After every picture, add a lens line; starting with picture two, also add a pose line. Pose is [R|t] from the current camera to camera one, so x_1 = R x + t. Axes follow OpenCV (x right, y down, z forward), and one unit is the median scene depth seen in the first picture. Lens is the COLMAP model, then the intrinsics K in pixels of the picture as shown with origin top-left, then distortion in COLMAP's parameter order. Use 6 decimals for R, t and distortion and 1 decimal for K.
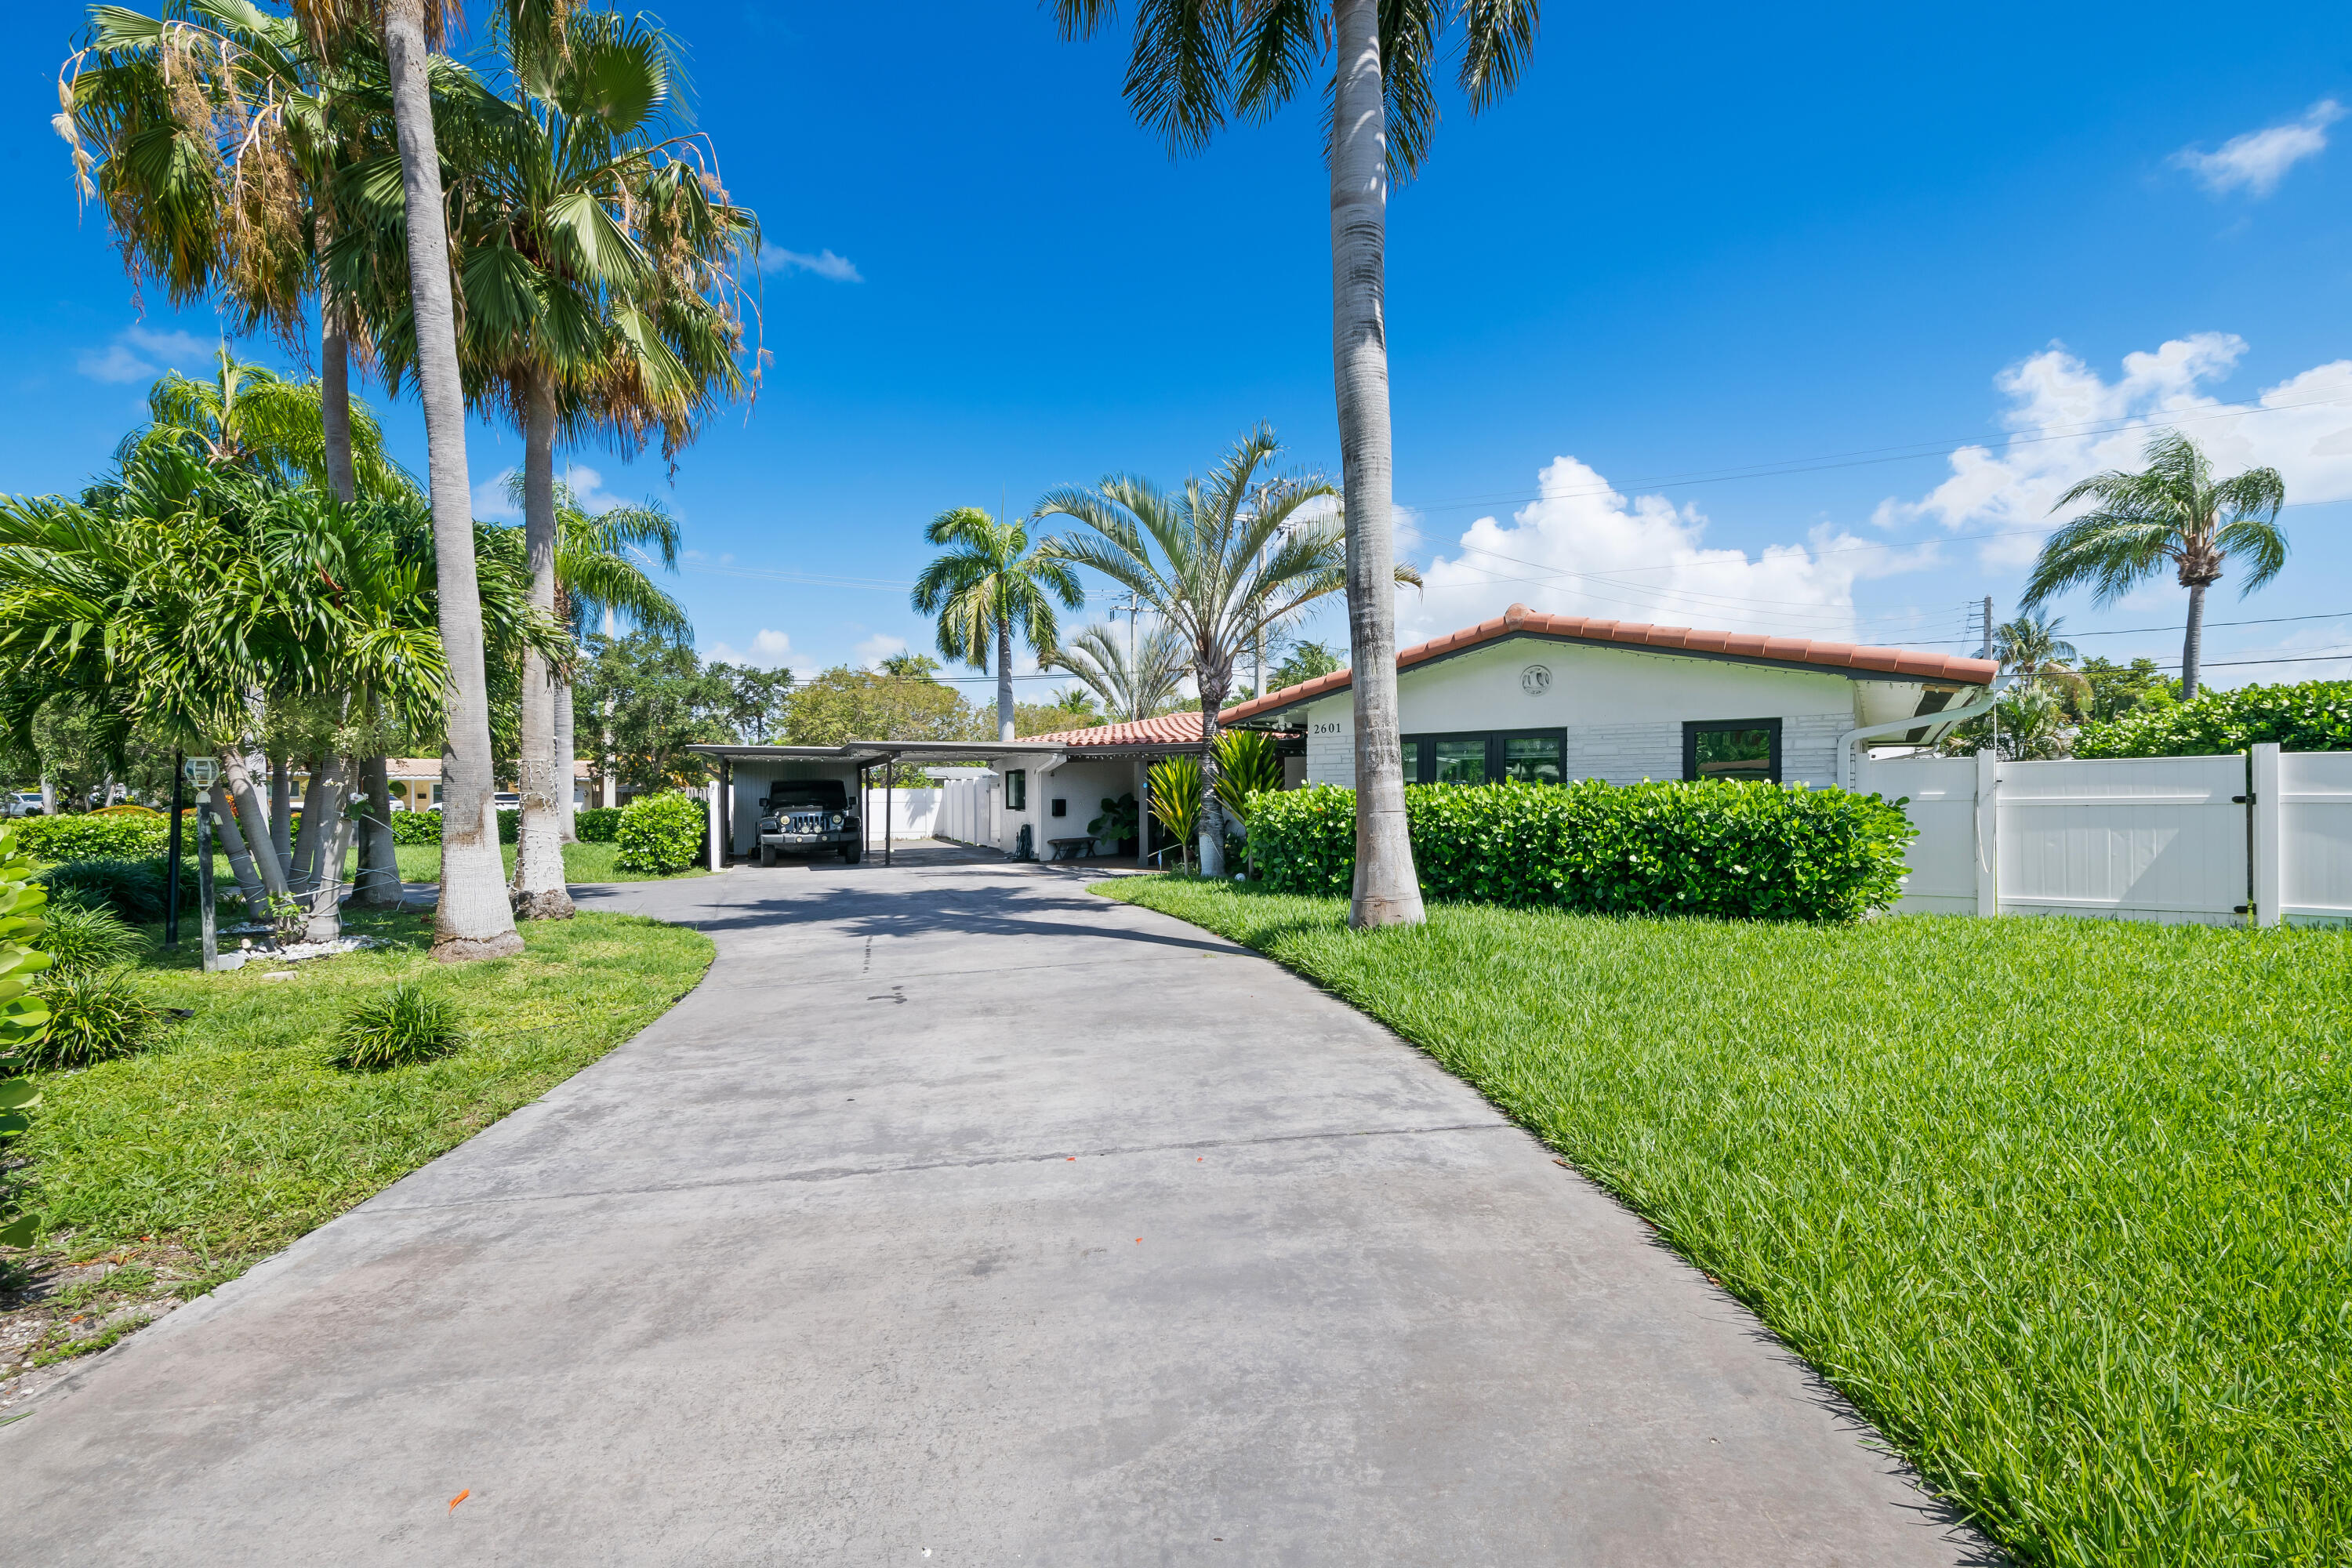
lens RADIAL K [[936.3, 0, 1155.3], [0, 936.3, 796.8], [0, 0, 1]] dist [0.003672, 0.000016]
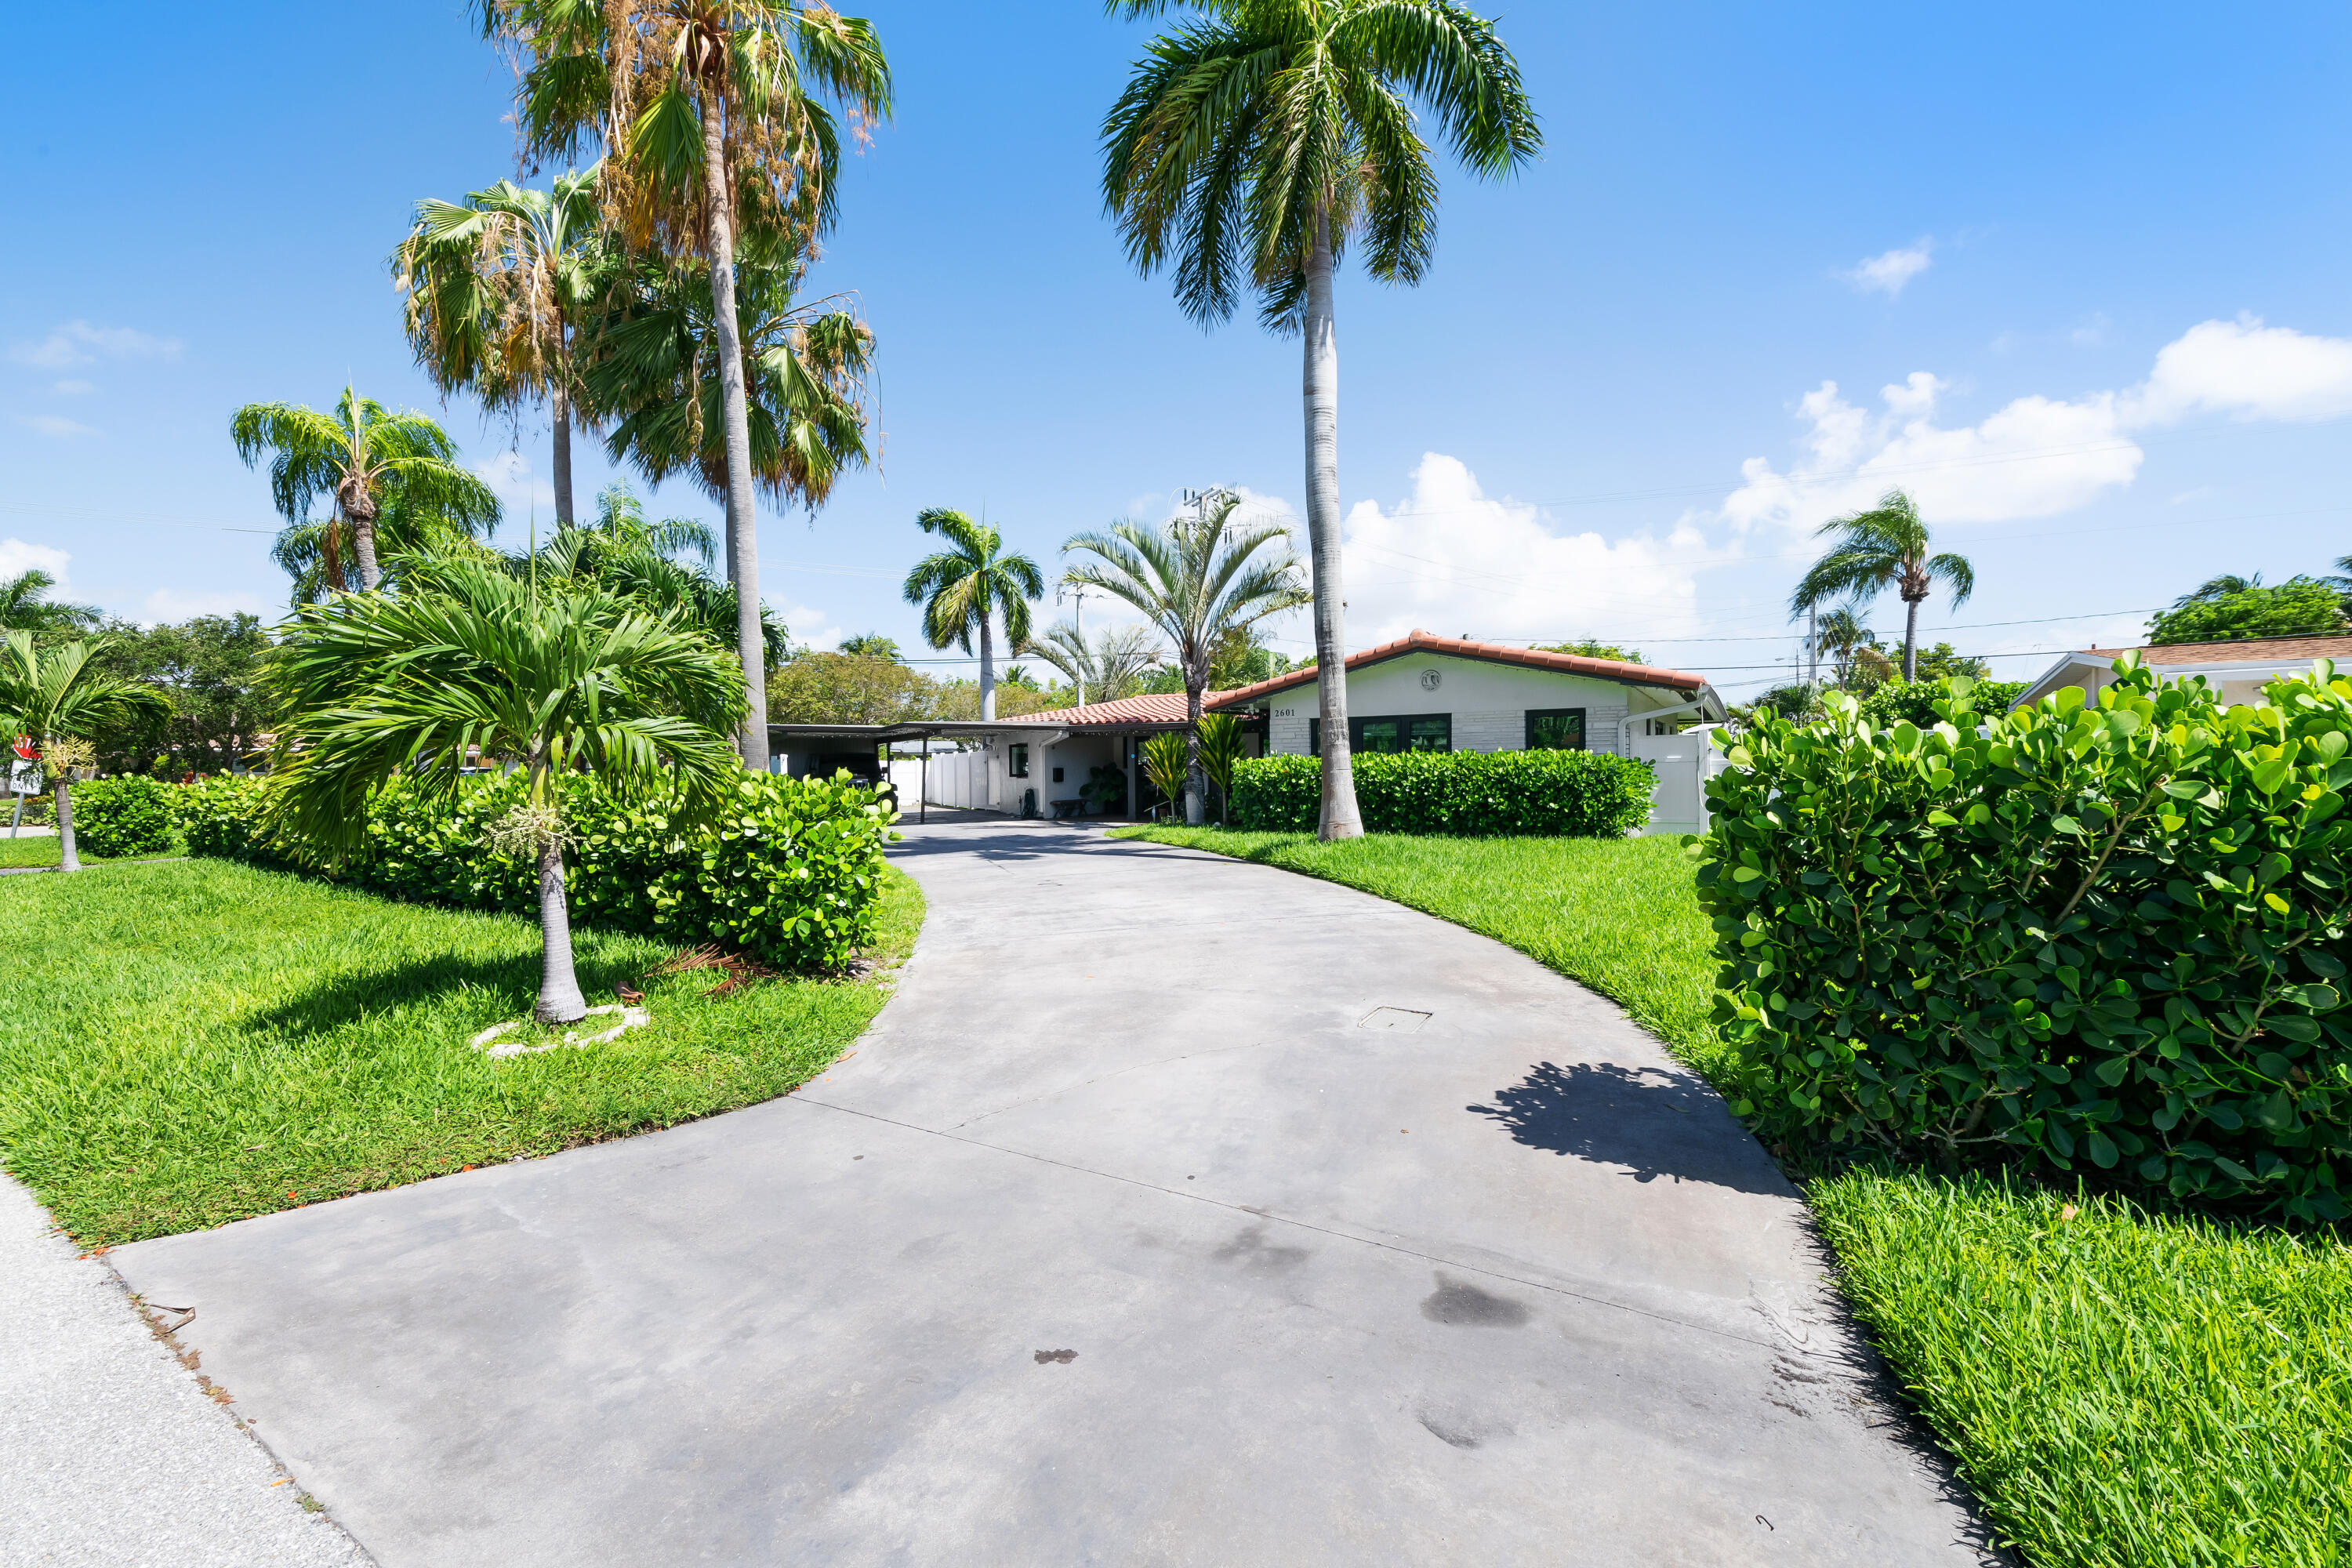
lens RADIAL K [[936.3, 0, 1190.2], [0, 936.3, 768.2], [0, 0, 1]] dist [0.003672, 0.000016]
pose [[0.991942, -0.006901, 0.126502, -0.127413], [0.006979, 0.999976, -0.000174, 0.006882], [-0.126497, 0.001055, 0.991966, -0.338685]]
